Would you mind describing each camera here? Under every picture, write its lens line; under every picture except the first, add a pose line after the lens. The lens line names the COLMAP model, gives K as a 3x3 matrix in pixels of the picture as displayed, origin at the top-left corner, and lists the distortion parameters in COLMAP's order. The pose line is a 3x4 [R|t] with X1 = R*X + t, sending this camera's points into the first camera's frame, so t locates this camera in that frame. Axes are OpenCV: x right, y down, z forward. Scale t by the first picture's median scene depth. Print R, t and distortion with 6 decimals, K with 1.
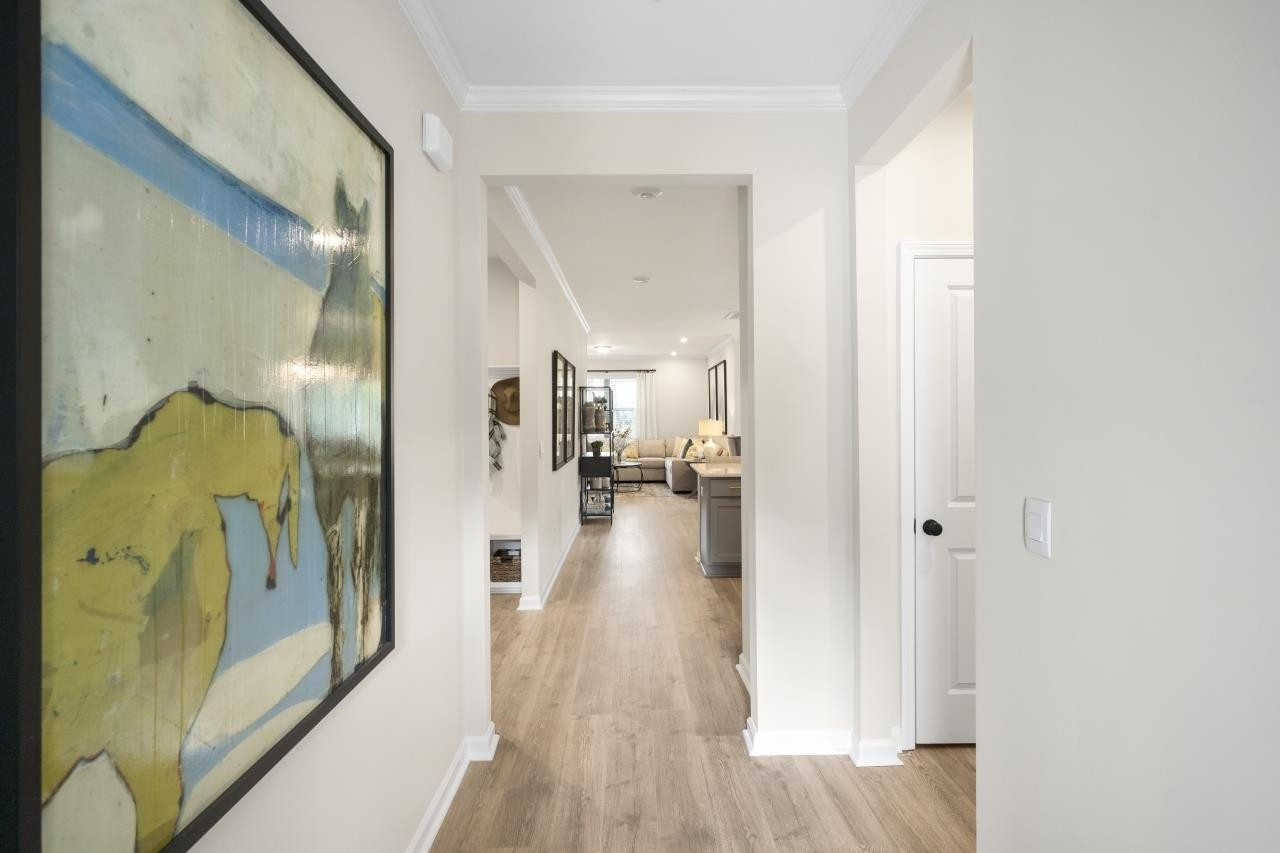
lens RADIAL K [[596.6, 0, 639.2], [0, 596.6, 411.6], [0, 0, 1]] dist [0.000639, 0.000146]
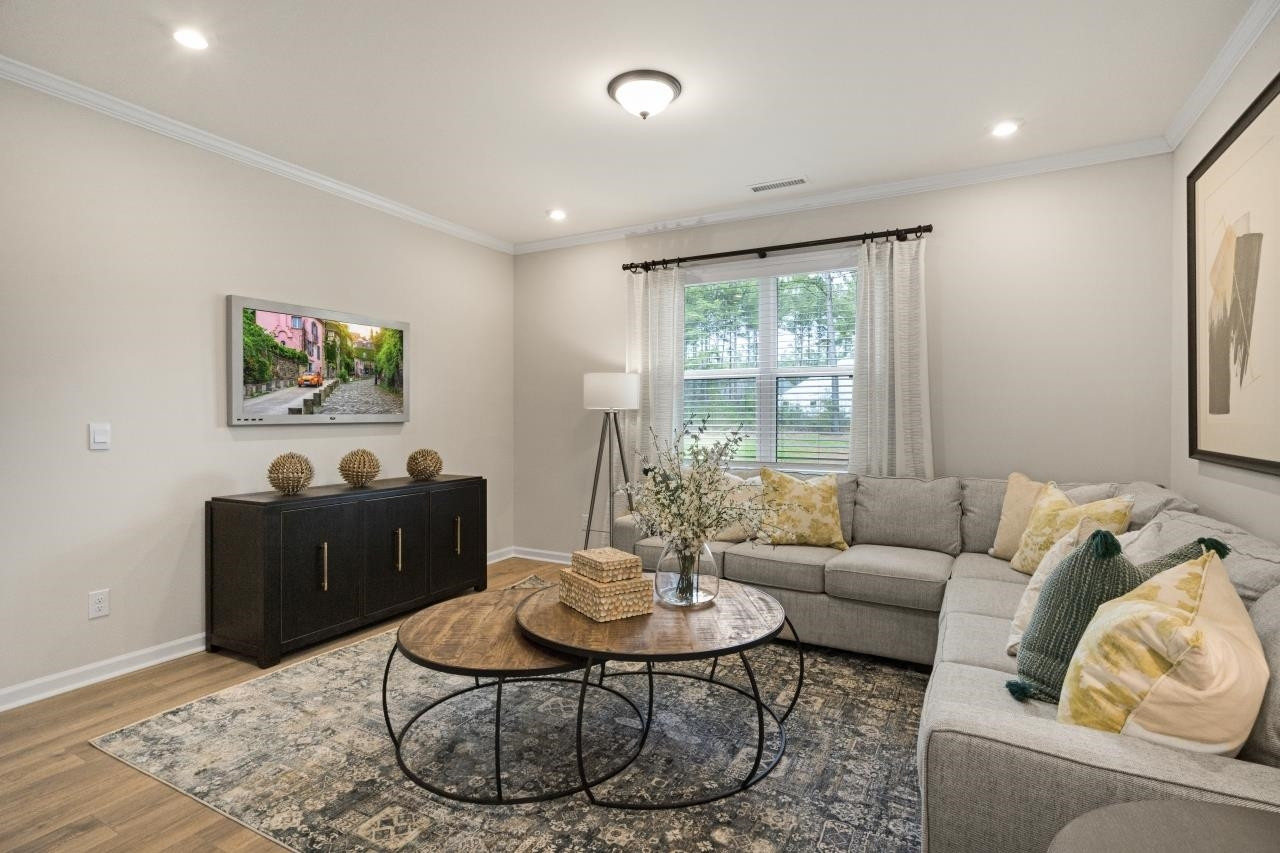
lens RADIAL K [[630.0, 0, 640.0], [0, 630.0, 426.5], [0, 0, 1]] dist [-0.001114, -0.000130]
pose [[0.872547, 0.003233, -0.488519, 0.054357], [0.000198, 0.999976, 0.006972, 0.021071], [0.488530, -0.006180, 0.872525, 0.691392]]
